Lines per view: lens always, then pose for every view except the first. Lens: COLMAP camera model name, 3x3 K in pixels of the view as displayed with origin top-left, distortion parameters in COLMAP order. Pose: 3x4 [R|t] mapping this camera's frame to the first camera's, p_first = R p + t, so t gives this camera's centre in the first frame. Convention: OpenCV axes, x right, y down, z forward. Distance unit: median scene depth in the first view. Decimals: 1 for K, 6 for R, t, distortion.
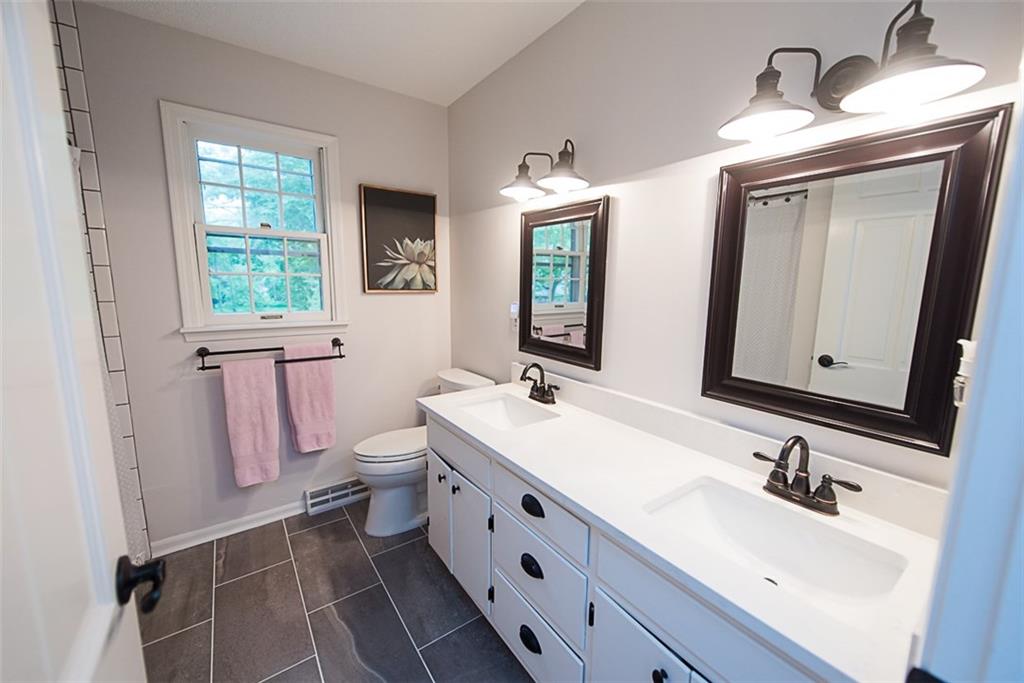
lens RADIAL K [[406.3, 0, 512.3], [0, 406.3, 341.2], [0, 0, 1]] dist [0.008433, -0.002018]
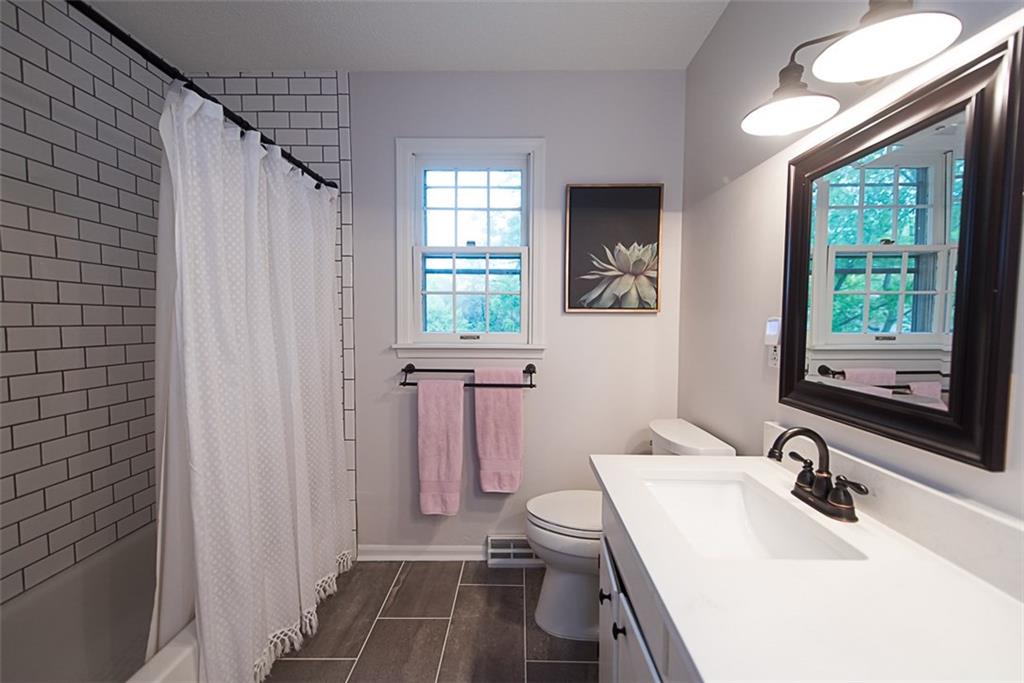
lens RADIAL K [[406.3, 0, 513.0], [0, 406.3, 339.9], [0, 0, 1]] dist [0.008433, -0.002018]
pose [[0.800706, 0.020231, -0.598715, 0.055586], [-0.083945, 0.993358, -0.078700, 0.012663], [0.593146, 0.113275, 0.797086, 0.303817]]
